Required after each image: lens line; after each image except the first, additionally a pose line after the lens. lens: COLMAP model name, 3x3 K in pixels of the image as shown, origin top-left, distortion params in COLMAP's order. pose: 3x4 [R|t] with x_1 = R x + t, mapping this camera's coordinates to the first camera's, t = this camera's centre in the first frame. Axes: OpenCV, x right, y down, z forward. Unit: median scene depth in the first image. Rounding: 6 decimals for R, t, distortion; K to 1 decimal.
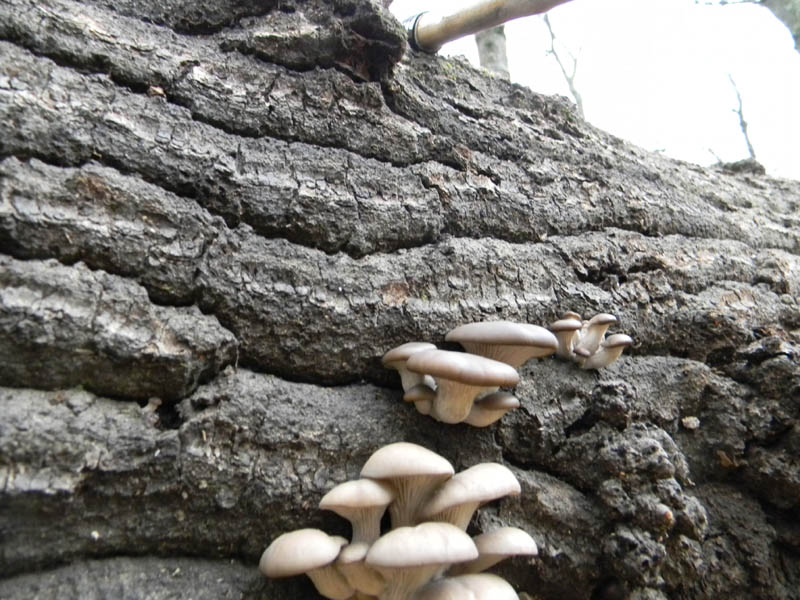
lens RADIAL K [[643.3, 0, 400.0], [0, 643.3, 300.0], [0, 0, 1]] dist [0.009277, -0.052967]
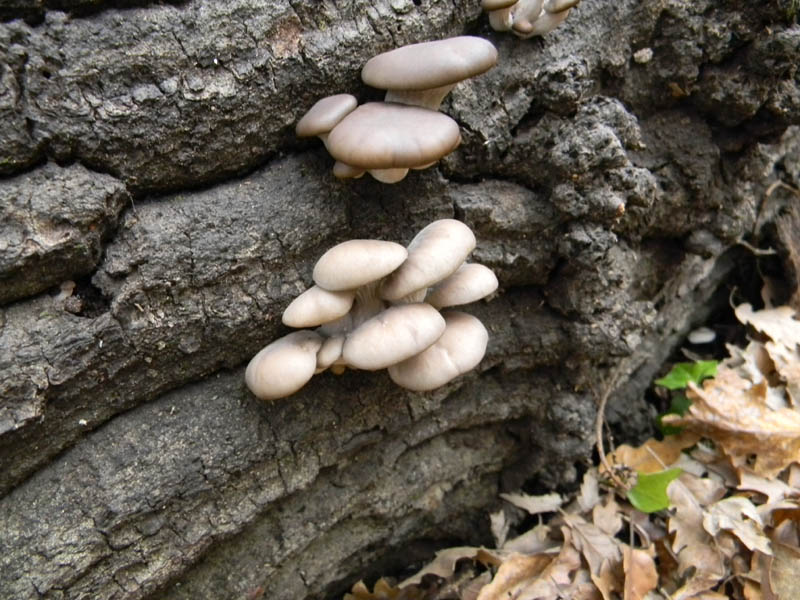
lens RADIAL K [[643.3, 0, 400.0], [0, 643.3, 300.0], [0, 0, 1]] dist [0.009277, -0.052967]
pose [[0.968626, -0.248514, 0.001891, 0.046311], [0.184990, 0.726071, 0.662268, -0.271926], [-0.165956, -0.641141, 0.749264, 0.205975]]
